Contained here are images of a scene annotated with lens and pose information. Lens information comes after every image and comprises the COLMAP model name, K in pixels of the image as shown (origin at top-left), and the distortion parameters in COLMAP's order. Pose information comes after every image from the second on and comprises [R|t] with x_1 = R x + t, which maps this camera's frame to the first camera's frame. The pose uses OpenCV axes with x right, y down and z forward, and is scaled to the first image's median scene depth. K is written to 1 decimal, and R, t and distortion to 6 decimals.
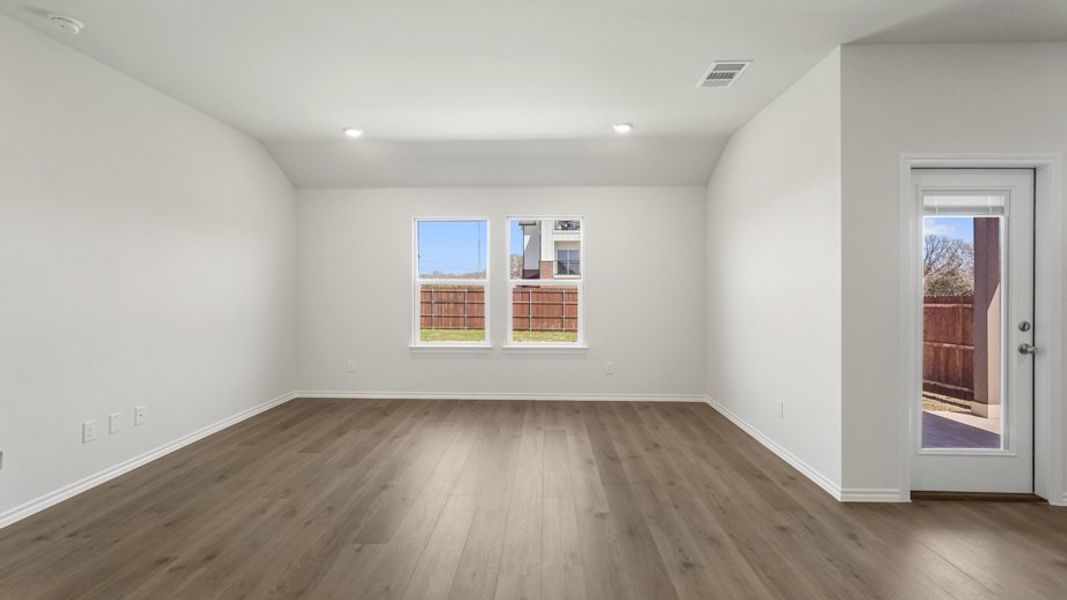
lens RADIAL K [[472.4, 0, 524.6], [0, 472.4, 293.6], [0, 0, 1]] dist [-0.006101, 0.004243]
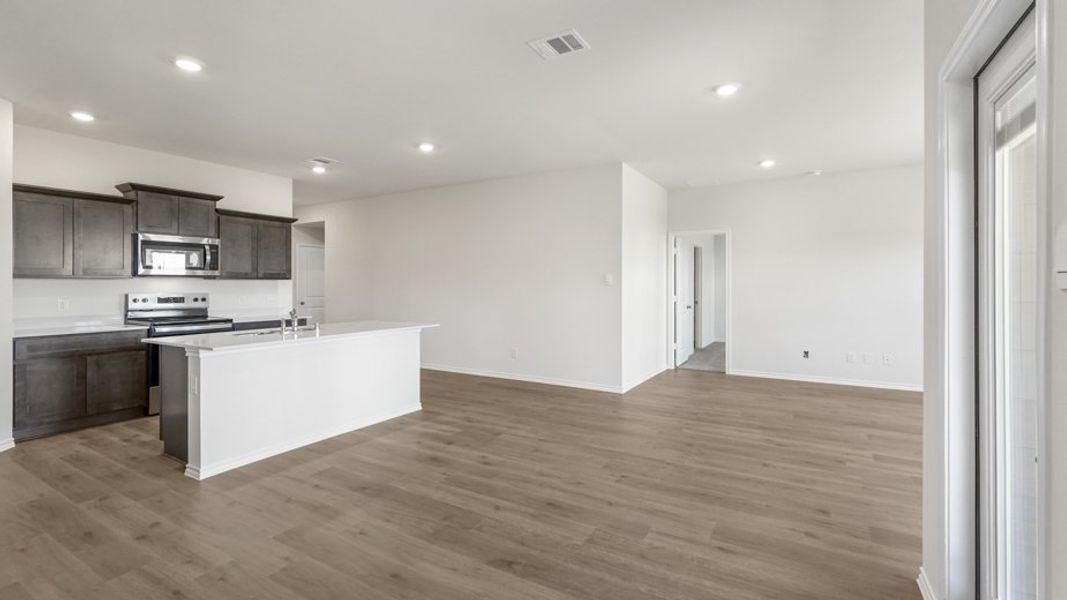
lens RADIAL K [[472.4, 0, 533.8], [0, 472.4, 282.3], [0, 0, 1]] dist [-0.006101, 0.004243]
pose [[-0.474899, -0.003518, -0.880033, 1.230936], [-0.016317, 0.999855, 0.004808, -0.011842], [0.879889, 0.016643, -0.474888, 0.626144]]
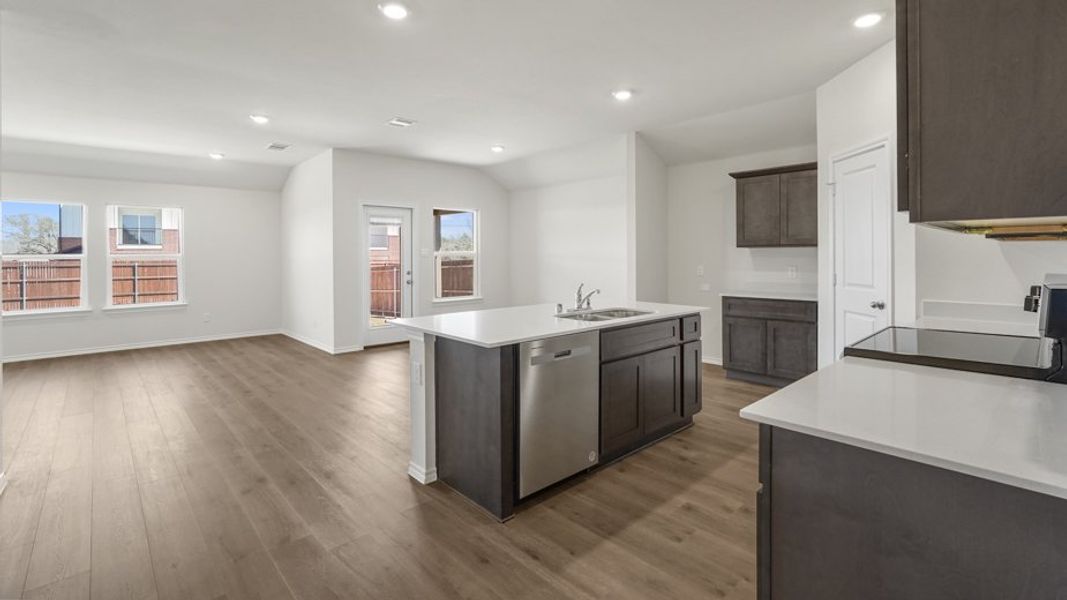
lens RADIAL K [[472.4, 0, 522.4], [0, 472.4, 252.3], [0, 0, 1]] dist [-0.006101, 0.004243]
pose [[0.709350, -0.002667, 0.704852, -0.202245], [0.020641, 0.999643, -0.016989, 0.013450], [-0.704555, 0.026600, 0.709151, -0.932446]]
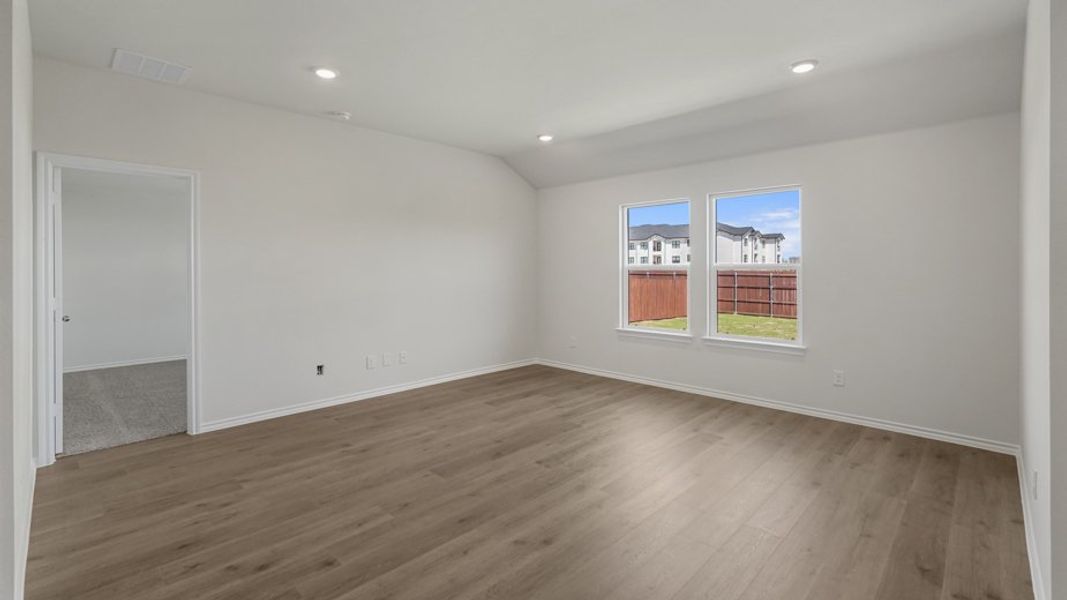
lens RADIAL K [[472.4, 0, 530.4], [0, 472.4, 275.2], [0, 0, 1]] dist [-0.006101, 0.004243]
pose [[0.740784, 0.006054, -0.671716, 0.457936], [-0.008434, 0.999964, -0.000289, -0.005883], [0.671690, 0.005879, 0.740809, 0.143629]]
